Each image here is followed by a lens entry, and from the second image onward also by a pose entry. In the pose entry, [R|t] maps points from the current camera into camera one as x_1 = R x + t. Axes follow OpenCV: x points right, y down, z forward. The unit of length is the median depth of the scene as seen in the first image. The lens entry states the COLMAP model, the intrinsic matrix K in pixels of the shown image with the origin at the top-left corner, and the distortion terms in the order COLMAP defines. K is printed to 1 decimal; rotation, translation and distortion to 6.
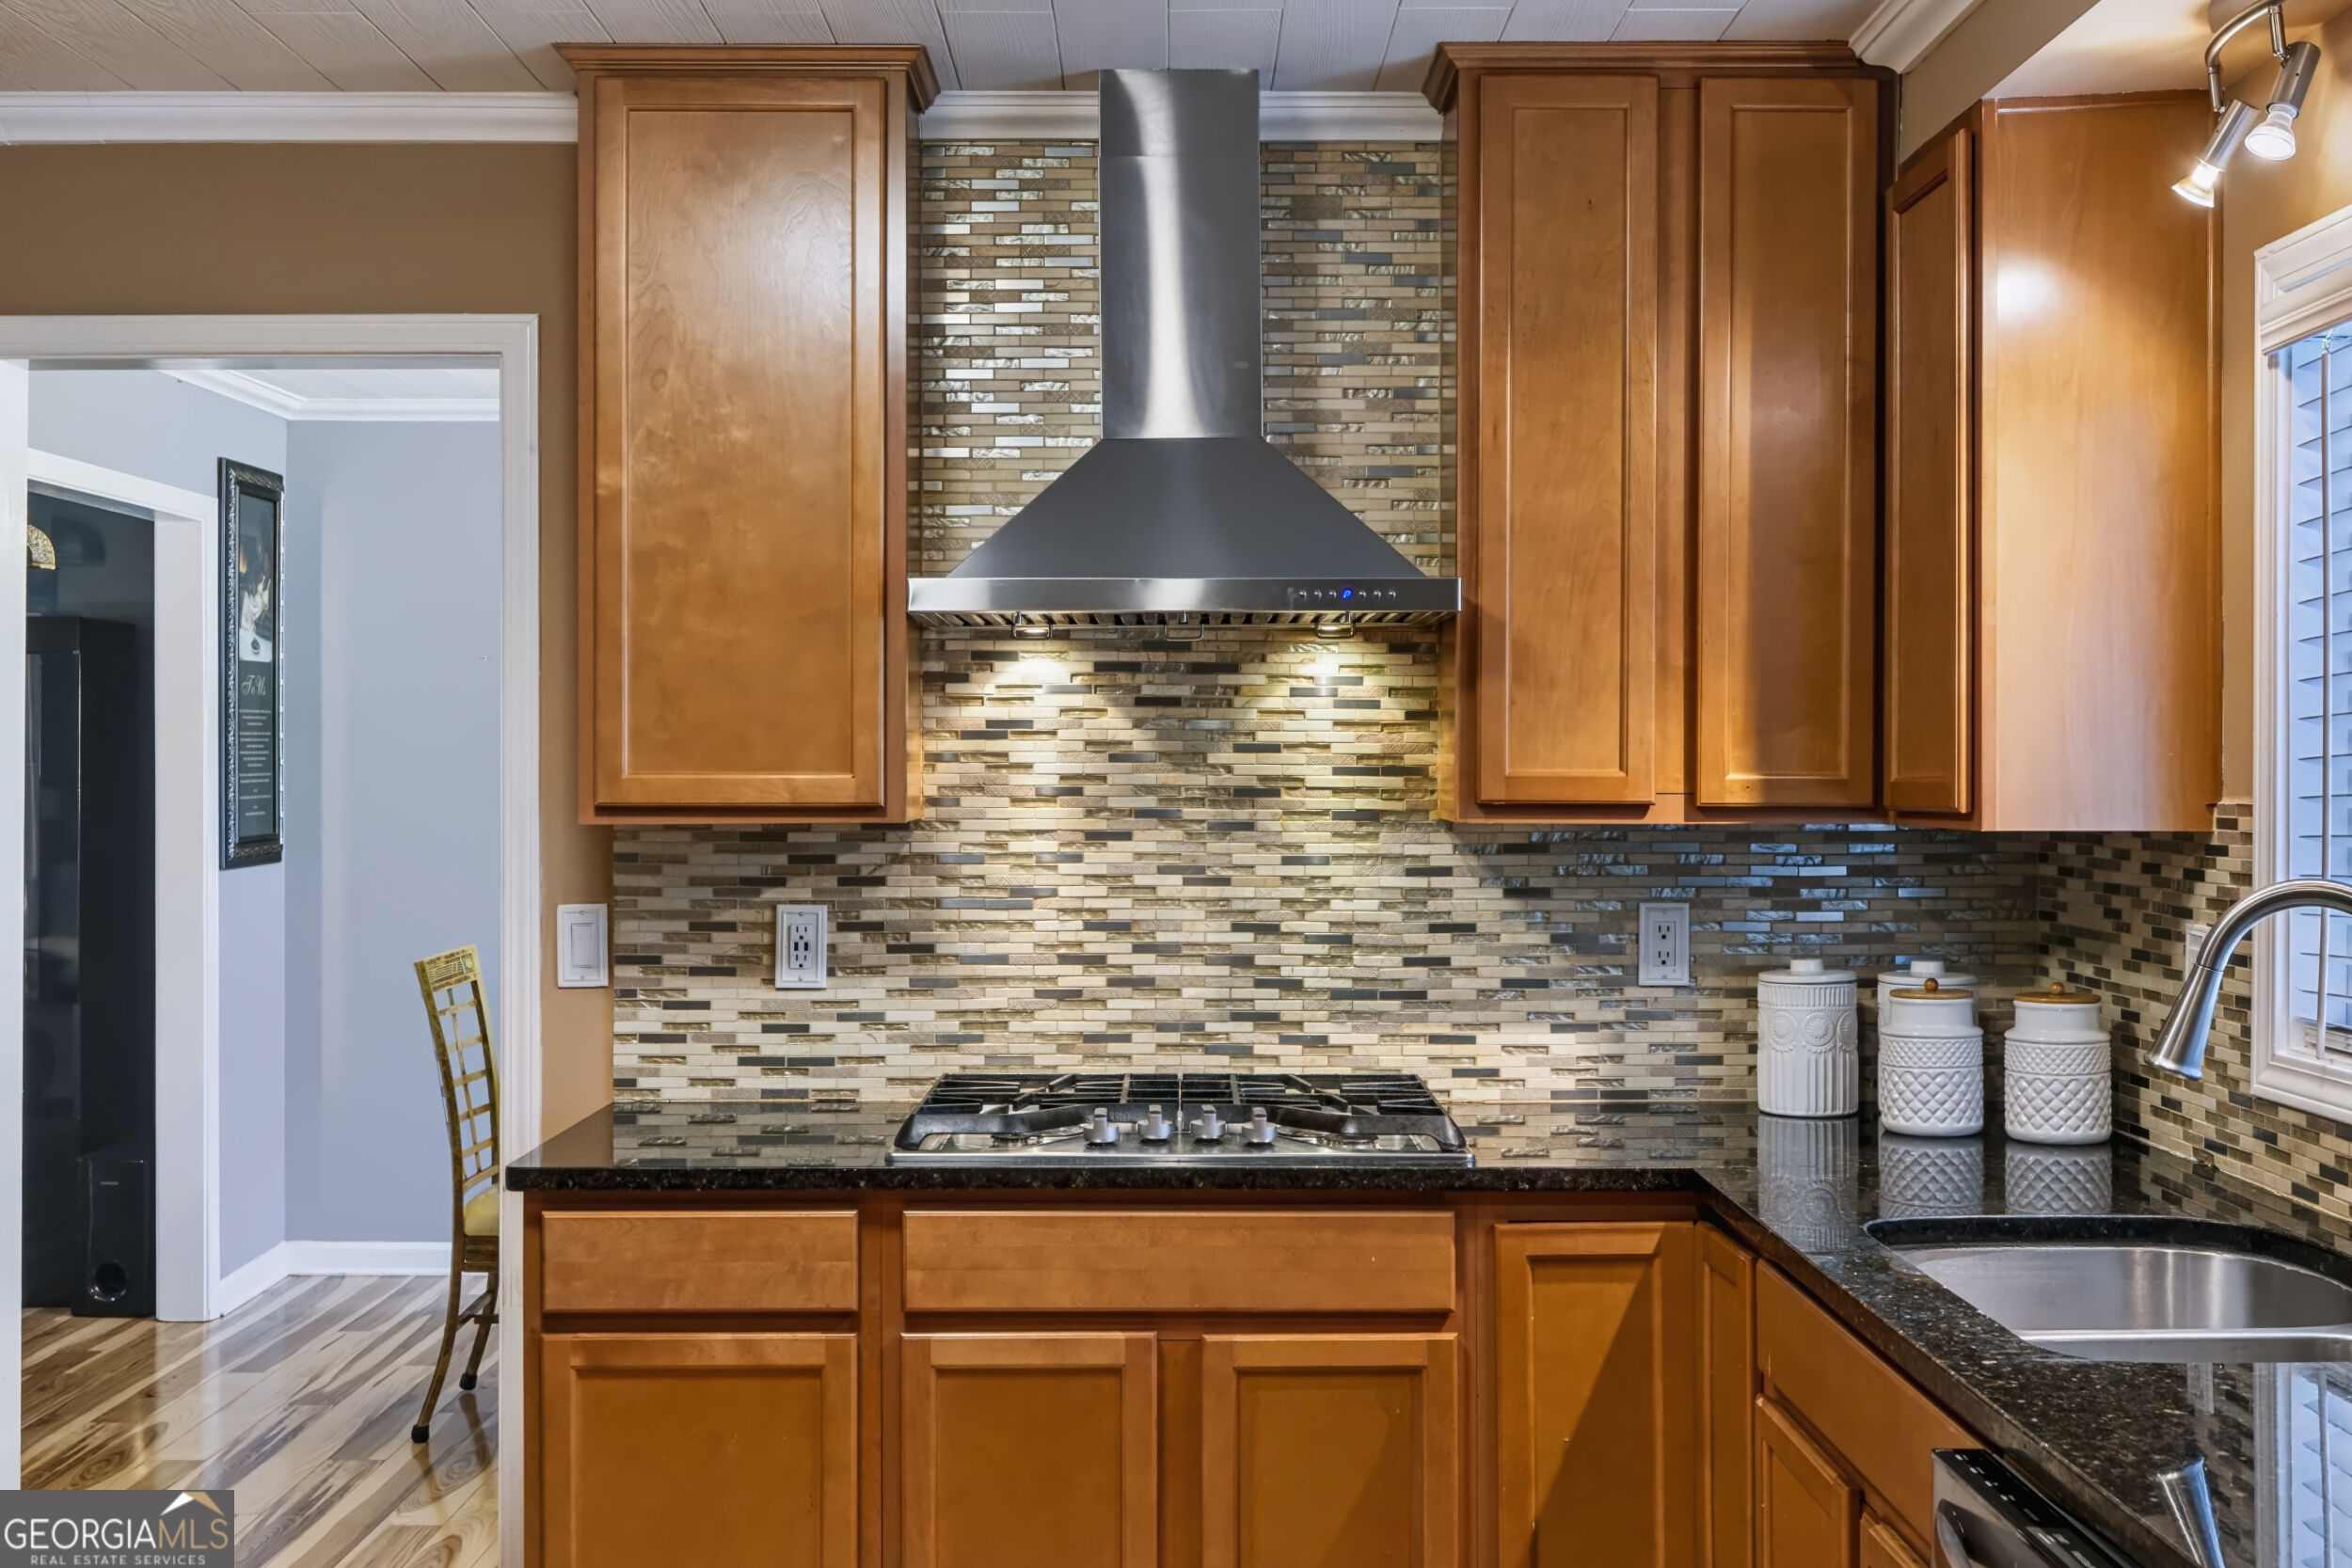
lens RADIAL K [[2578.9, 0, 1194.7], [0, 2578.9, 790.8], [0, 0, 1]] dist [0.010735, 0.000000]
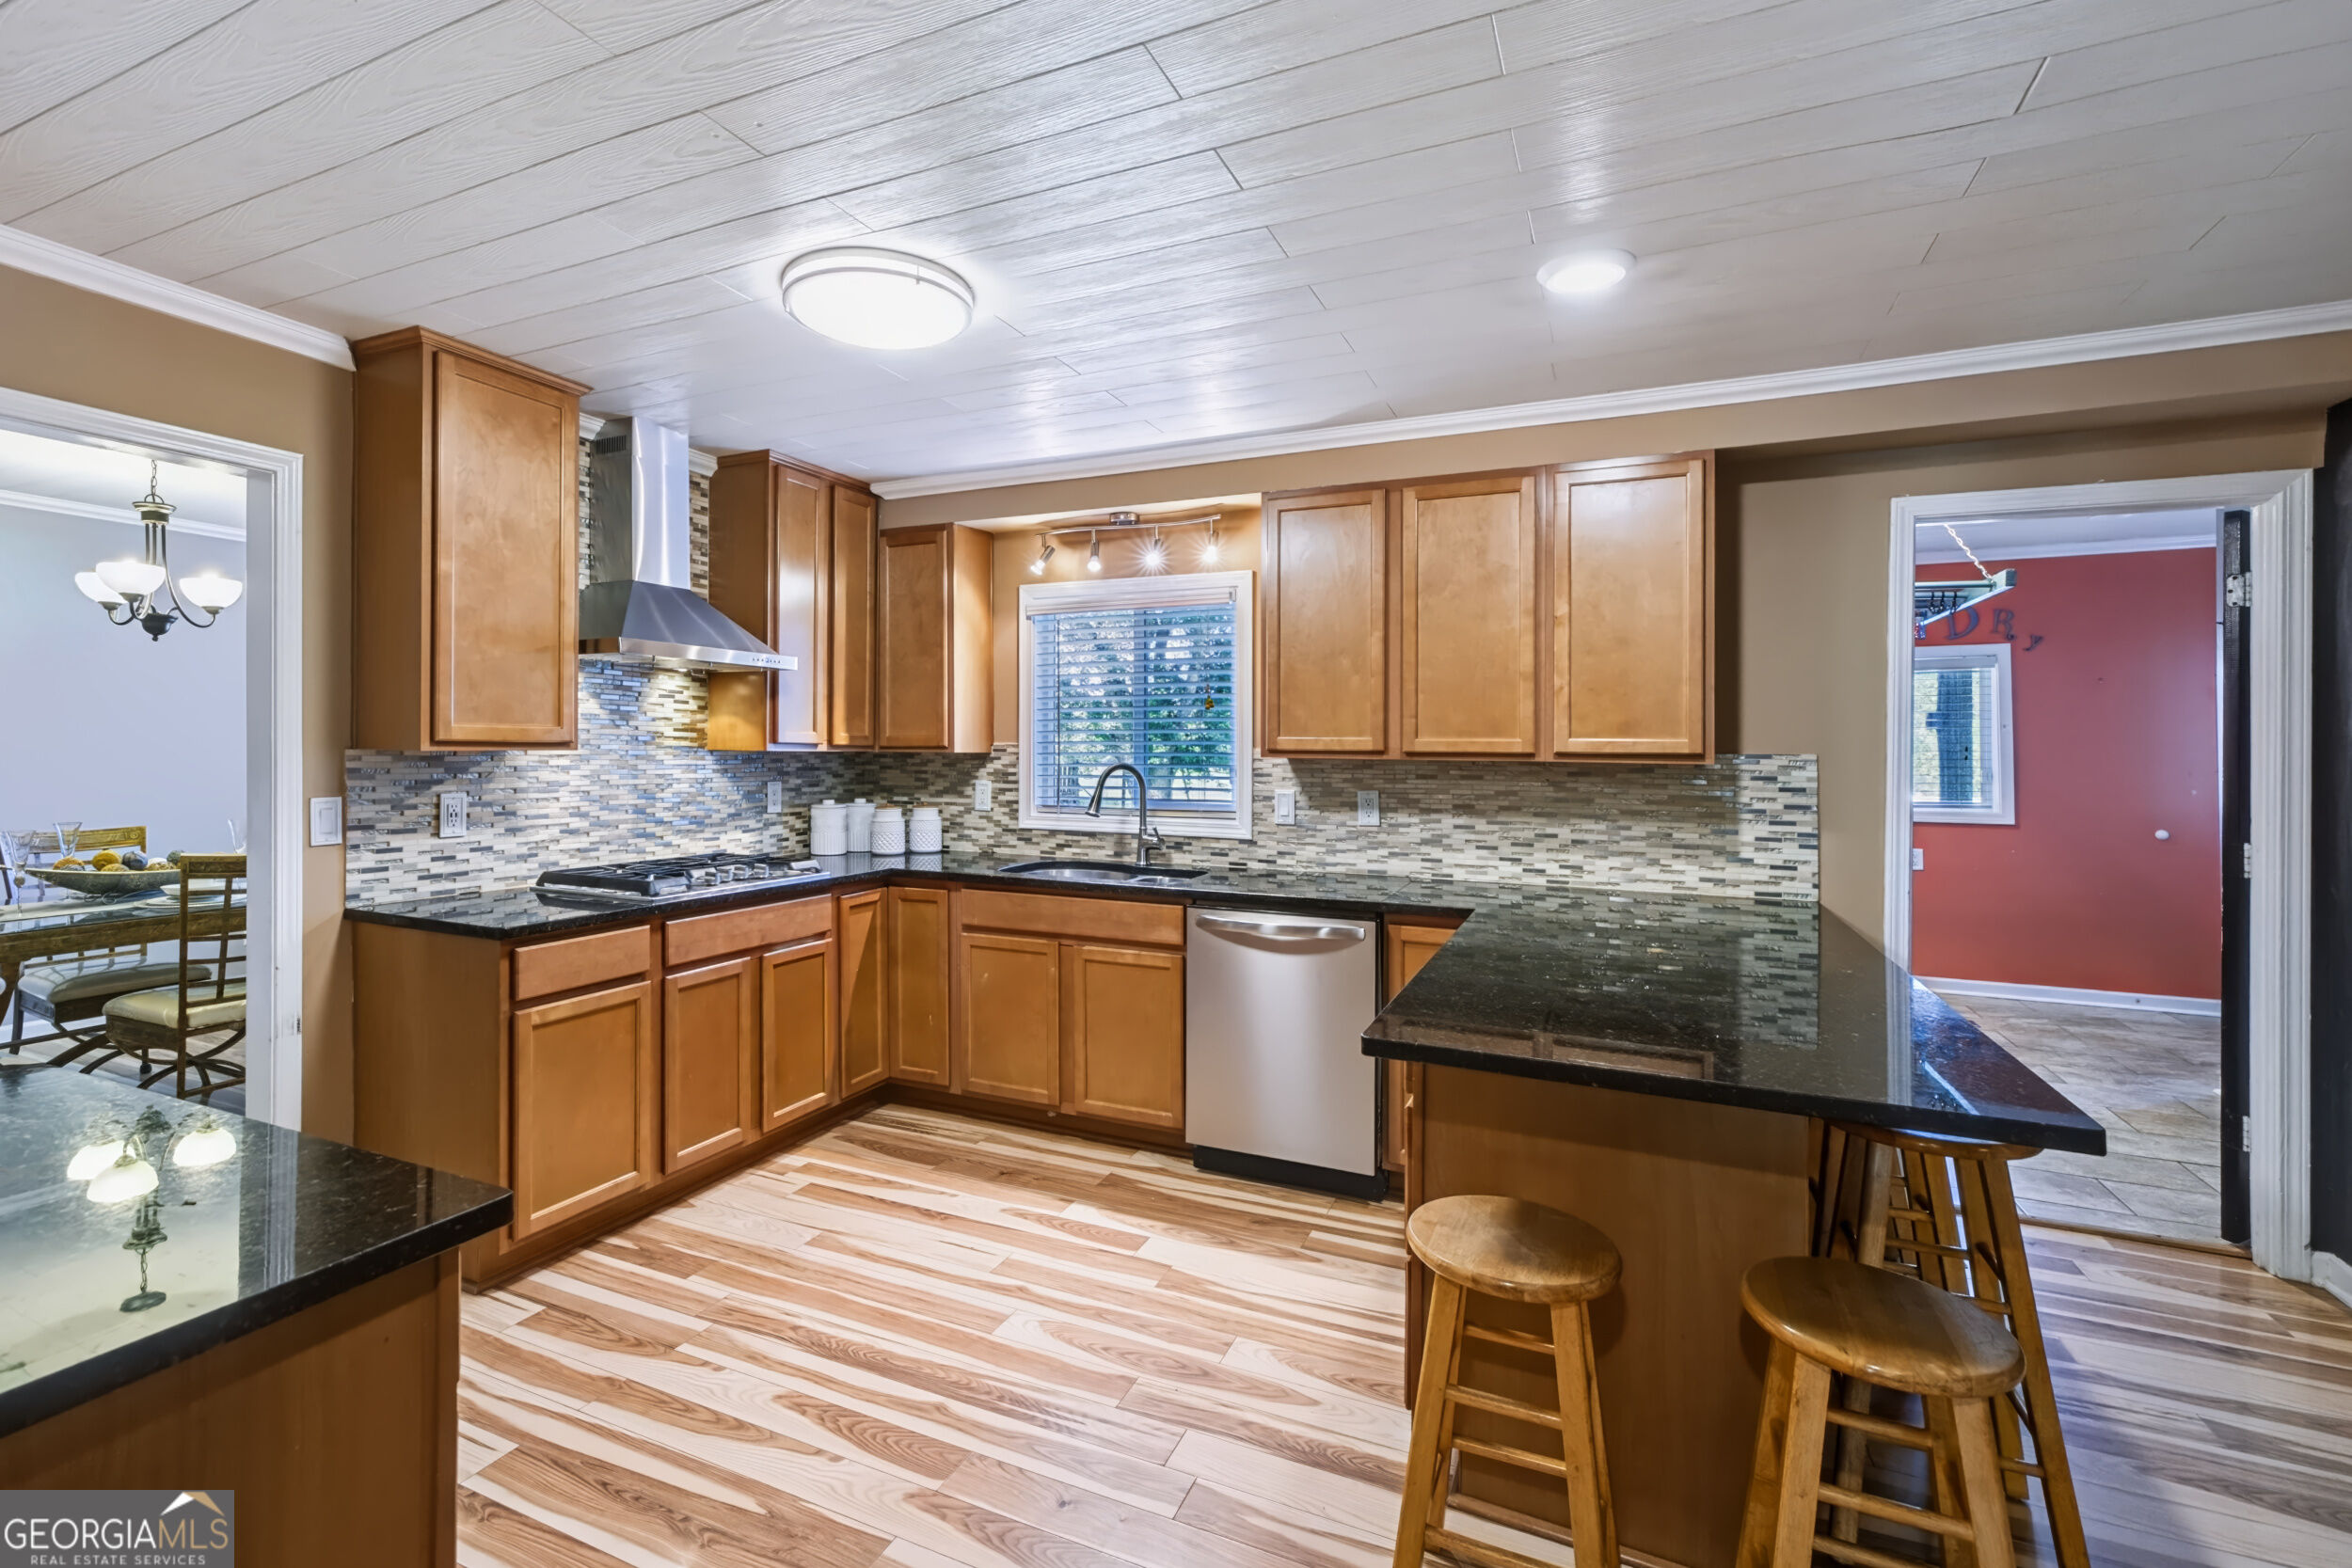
lens RADIAL K [[1062.4, 0, 1099.3], [0, 1062.4, 751.5], [0, 0, 1]] dist [-0.007044, 0.000791]
pose [[0.443959, 0.000947, 0.896046, -0.653897], [-0.002321, 0.999997, 0.000093, 0.011458], [-0.896044, -0.002121, 0.443960, 0.214806]]
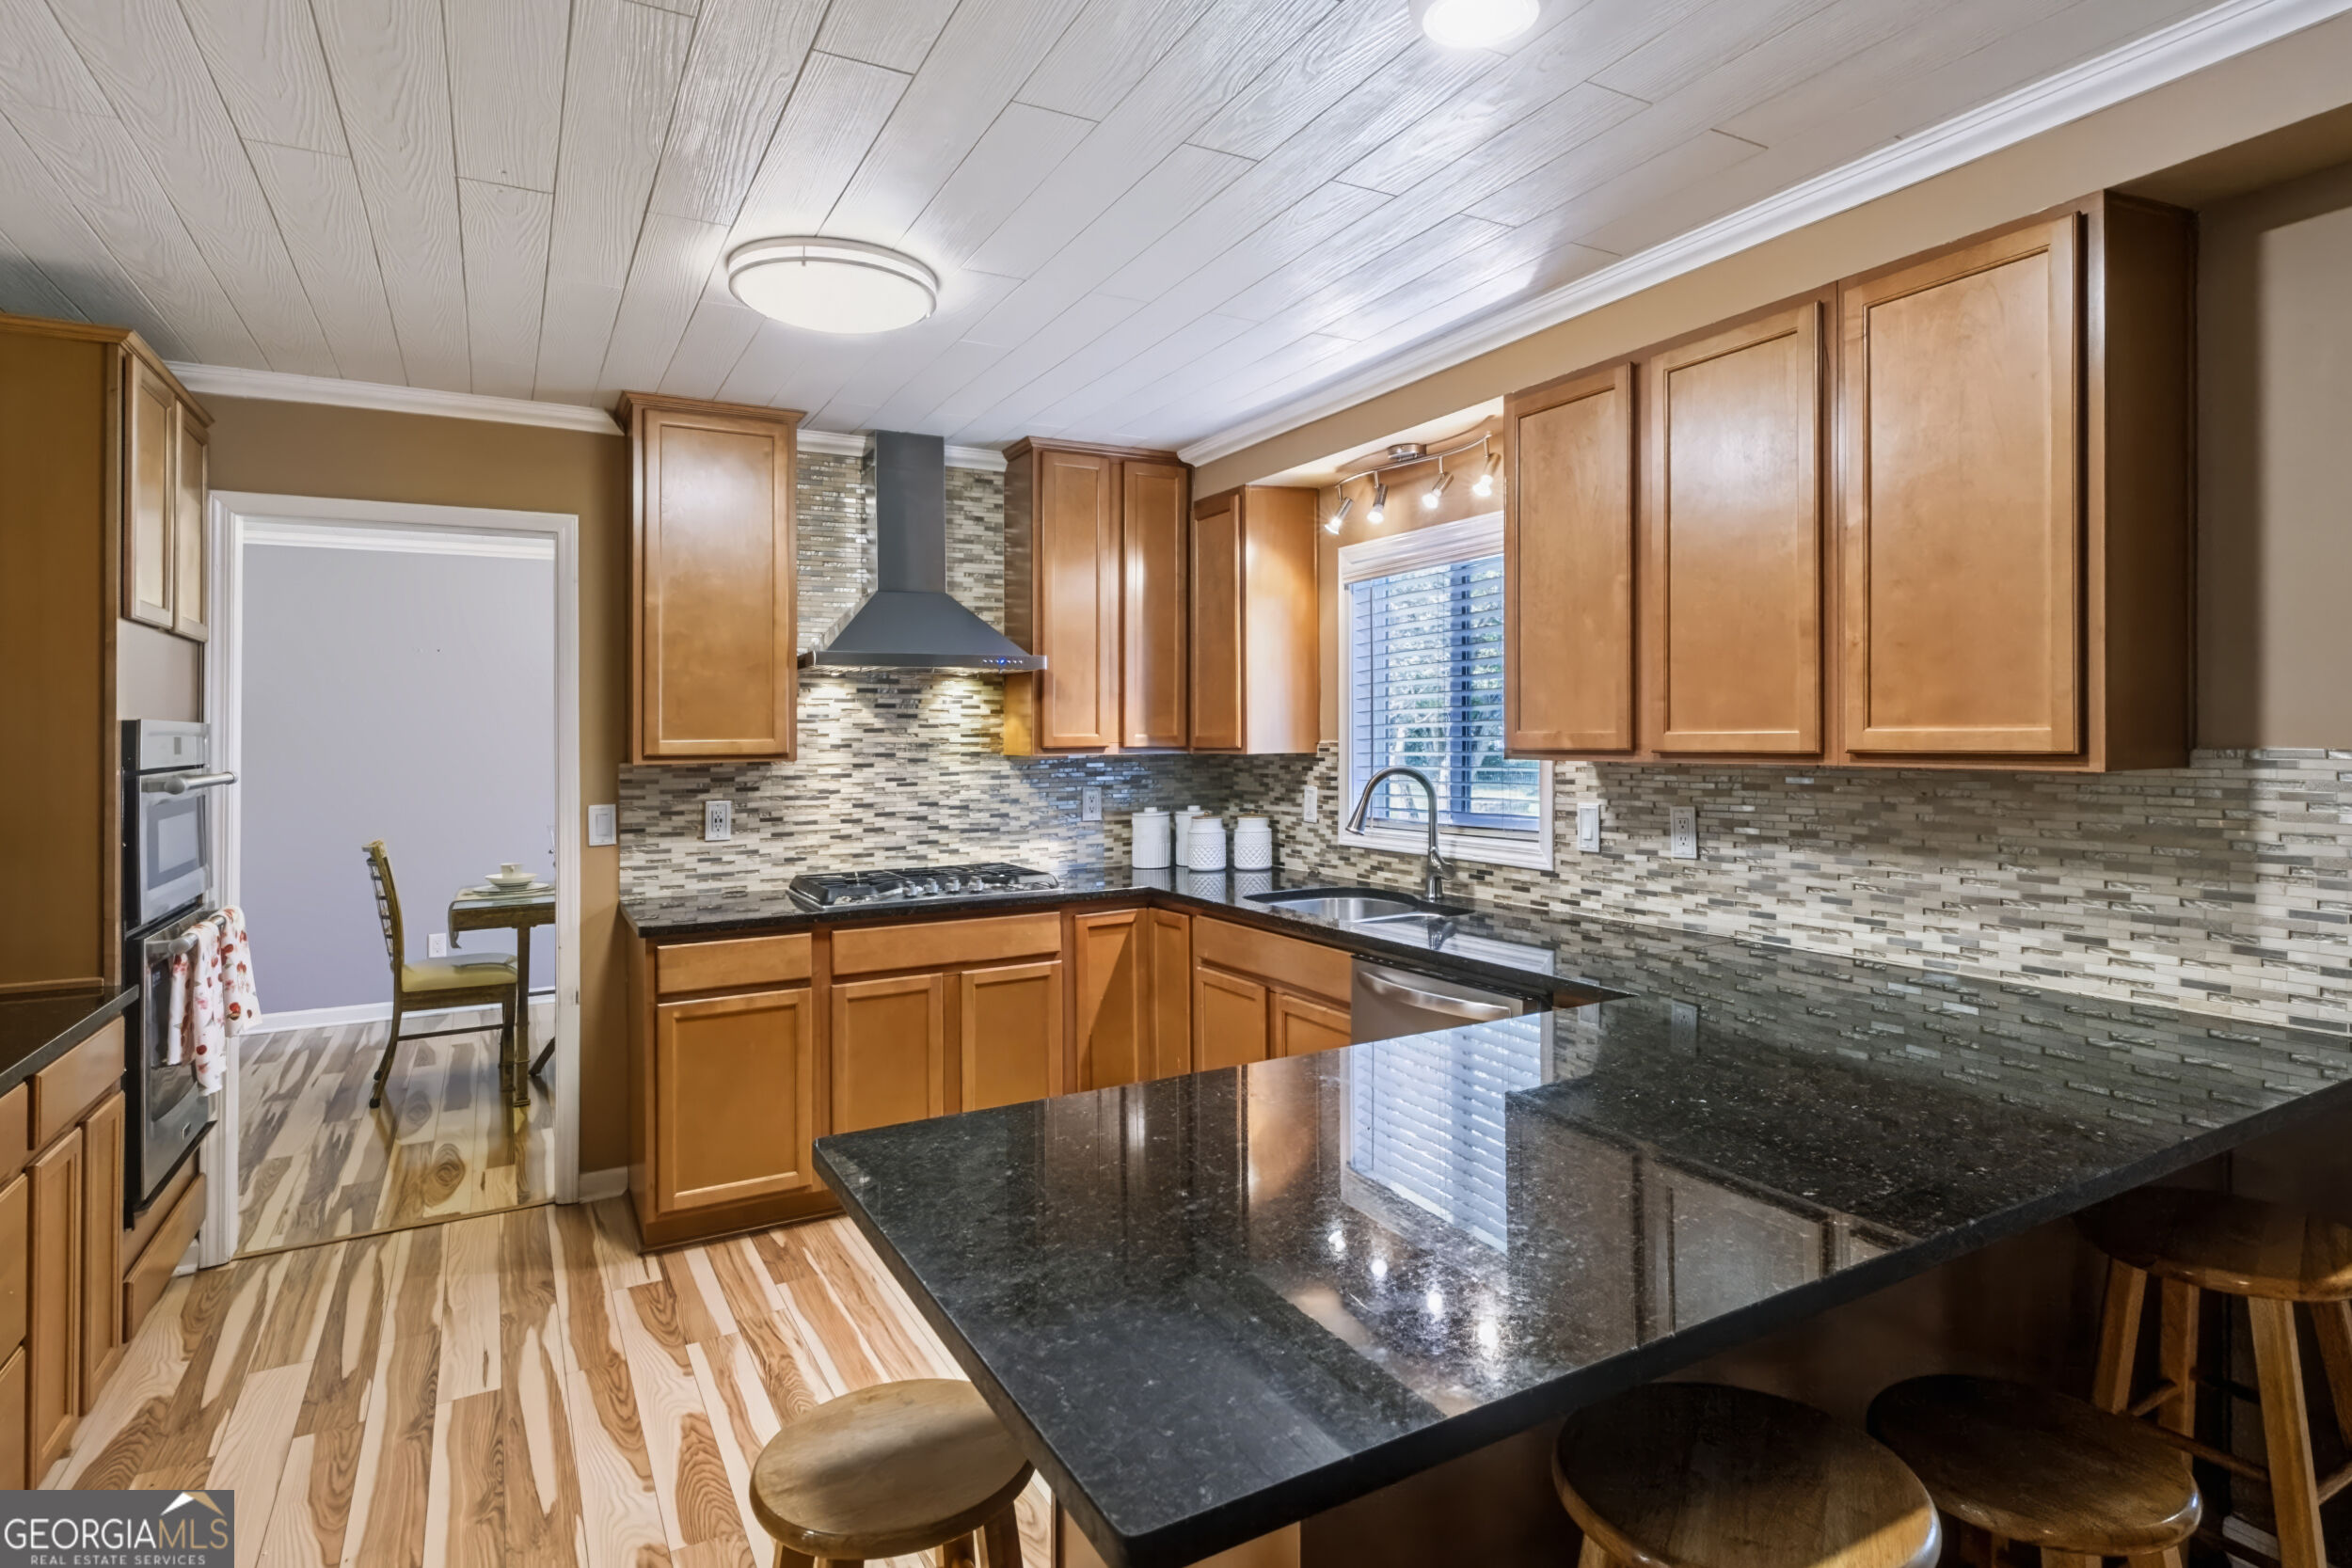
lens RADIAL K [[1239.4, 0, 1233.6], [0, 1239.4, 744.9], [0, 0, 1]] dist [-0.006709, 0.005525]
pose [[0.864105, -0.014453, 0.503103, -0.300033], [0.015765, 0.999874, 0.001647, 0.002814], [-0.503064, 0.006509, 0.864225, -0.098154]]
